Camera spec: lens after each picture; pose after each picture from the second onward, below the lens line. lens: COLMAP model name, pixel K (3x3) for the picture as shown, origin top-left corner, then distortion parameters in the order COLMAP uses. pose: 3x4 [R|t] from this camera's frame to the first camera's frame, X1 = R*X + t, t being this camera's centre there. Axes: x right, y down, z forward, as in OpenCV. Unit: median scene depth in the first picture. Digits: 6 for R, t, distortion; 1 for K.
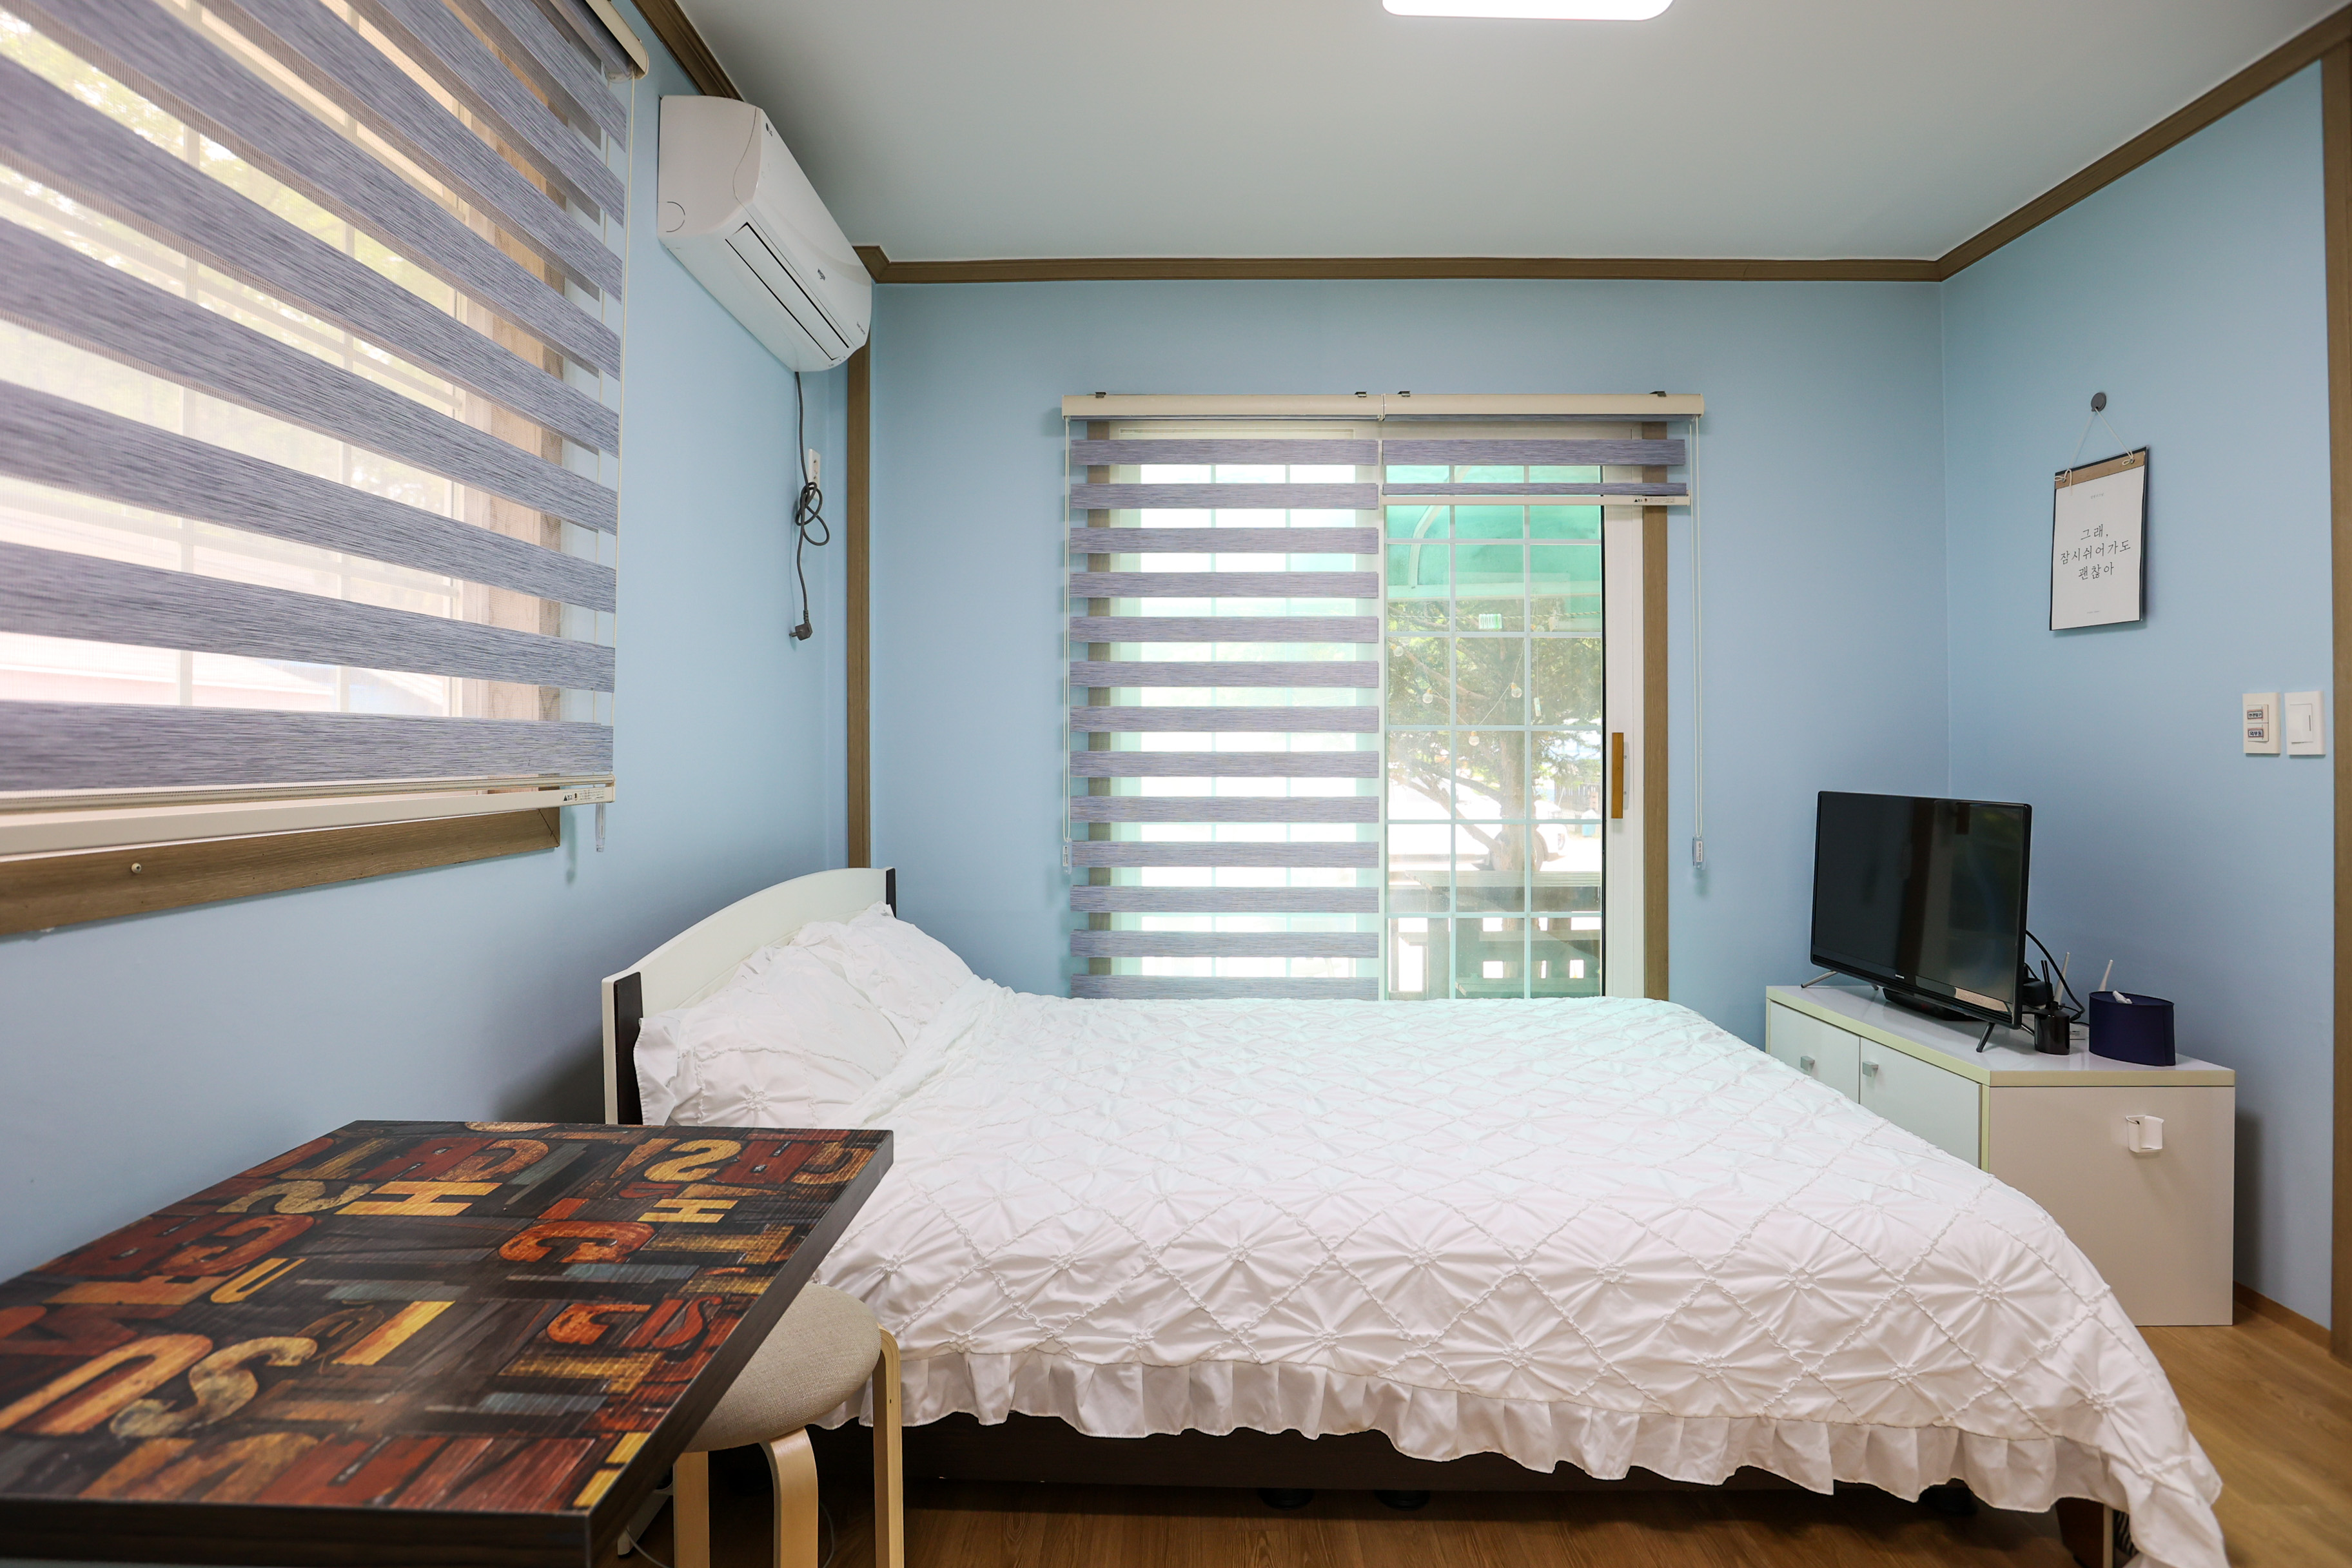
lens RADIAL K [[1105.2, 0, 1176.5], [0, 1105.2, 744.3], [0, 0, 1]] dist [-0.045436, -0.000134]
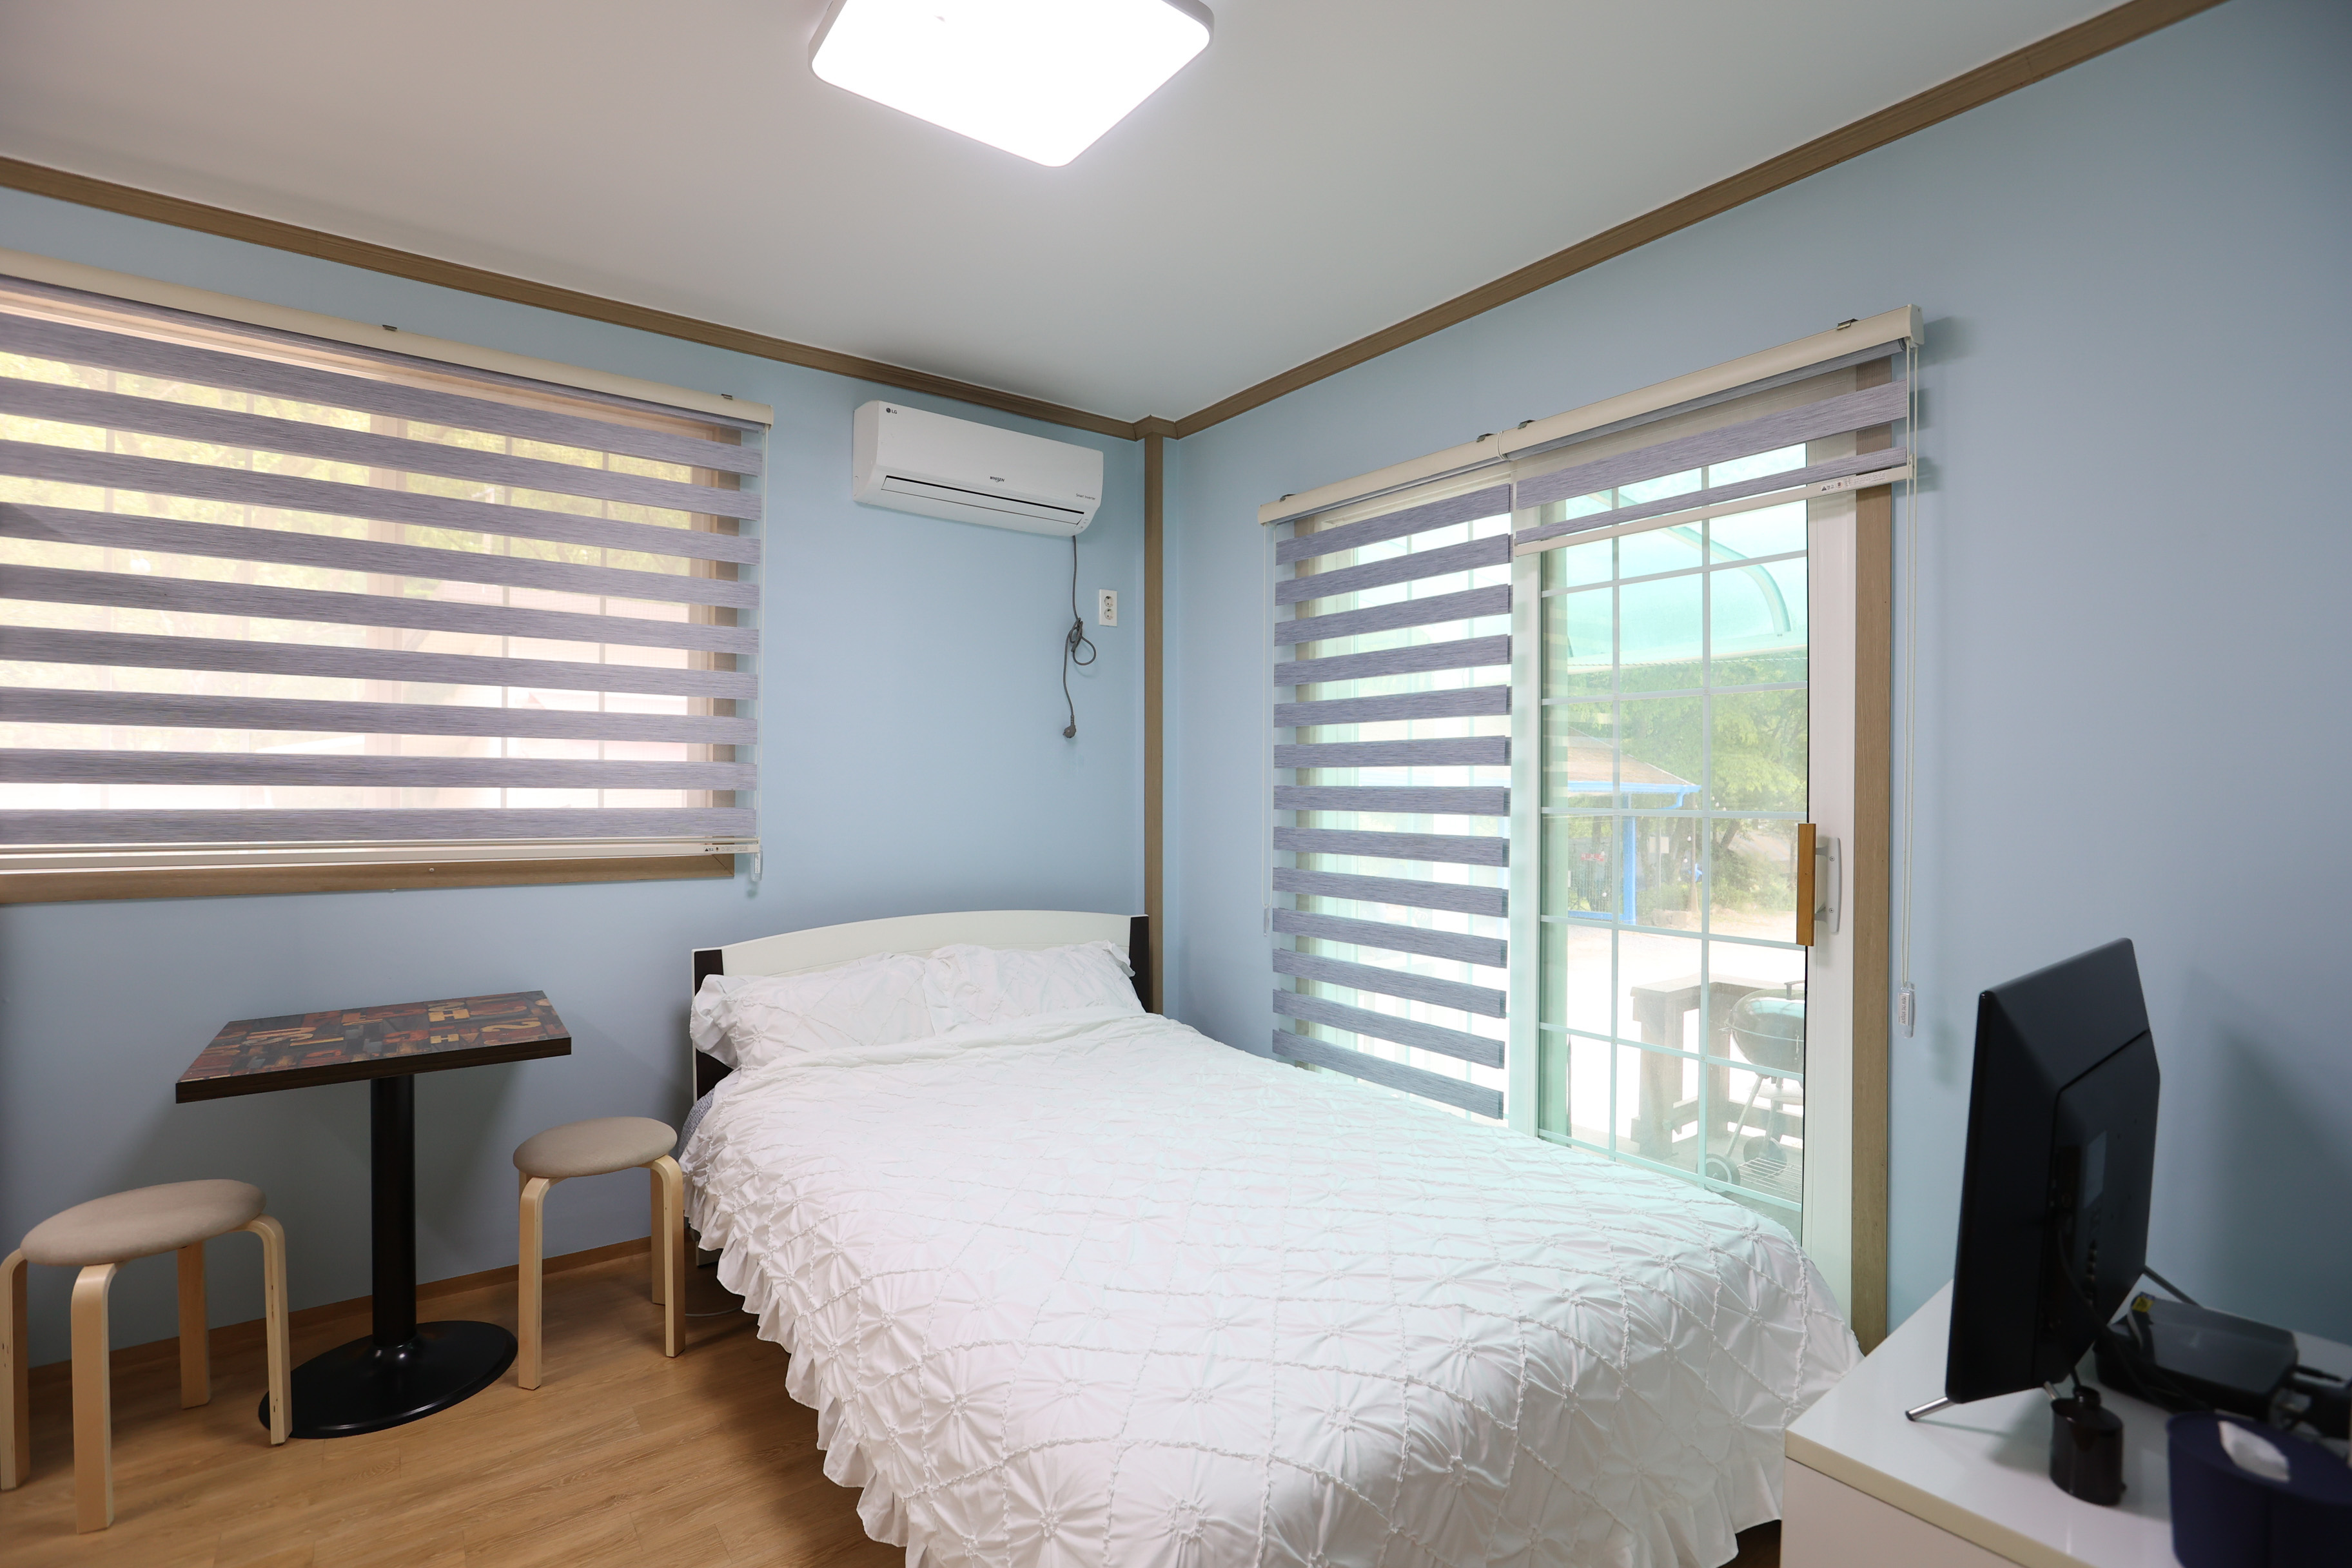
lens RADIAL K [[1104.2, 0, 1176.0], [0, 1104.2, 784.0], [0, 0, 1]] dist [-0.045532, 0.017057]
pose [[0.602080, 0.003363, -0.798428, 0.723014], [-0.007422, 0.999971, -0.001385, -0.033778], [0.798401, 0.006760, 0.602088, 0.269345]]
